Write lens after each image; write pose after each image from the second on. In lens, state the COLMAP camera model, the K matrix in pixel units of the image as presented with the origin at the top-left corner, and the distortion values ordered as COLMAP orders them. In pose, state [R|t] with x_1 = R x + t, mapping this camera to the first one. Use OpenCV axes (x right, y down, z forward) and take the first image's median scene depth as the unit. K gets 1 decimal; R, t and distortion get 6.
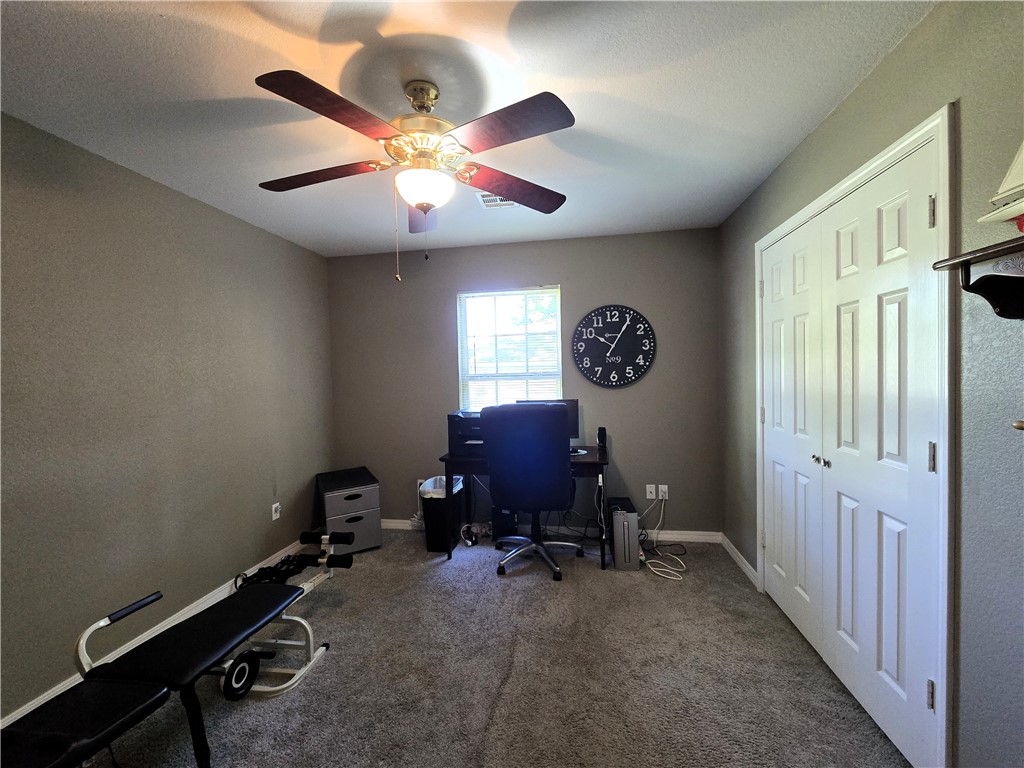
lens RADIAL K [[420.9, 0, 515.2], [0, 420.9, 384.6], [0, 0, 1]] dist [-0.007440, 0.001705]
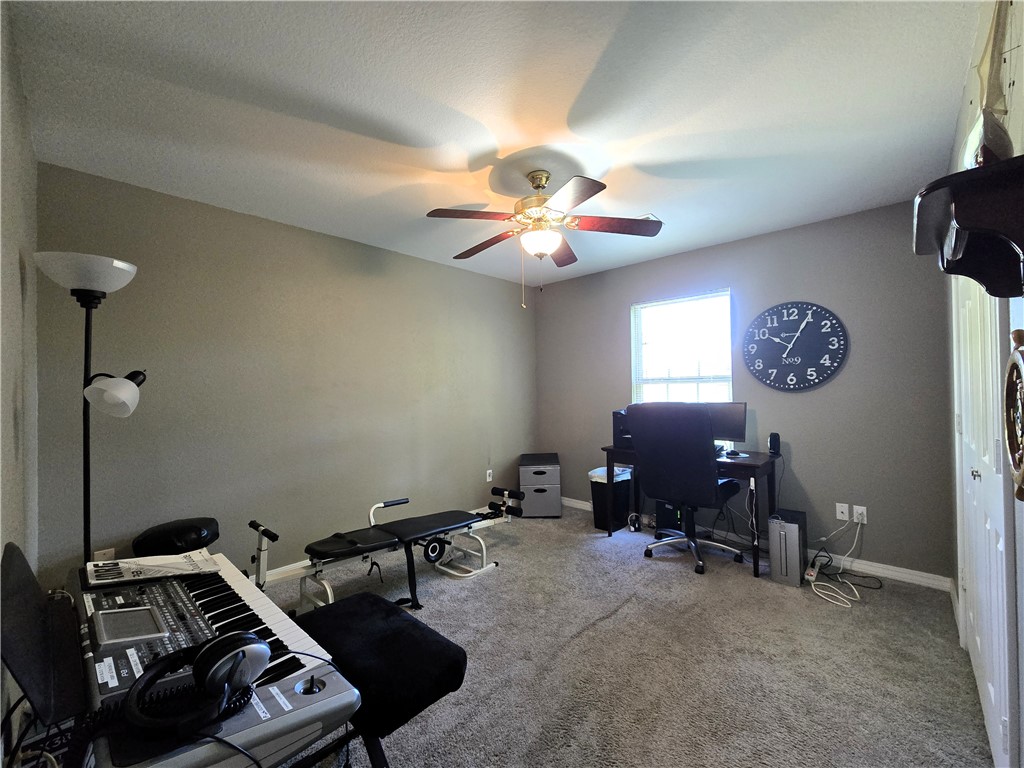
lens RADIAL K [[420.9, 0, 508.9], [0, 420.9, 384.7], [0, 0, 1]] dist [-0.007440, 0.001705]
pose [[0.828034, 0.007599, -0.560626, 0.266604], [-0.020777, 0.999637, -0.017137, 0.024377], [0.560293, 0.025838, 0.827892, -0.125197]]
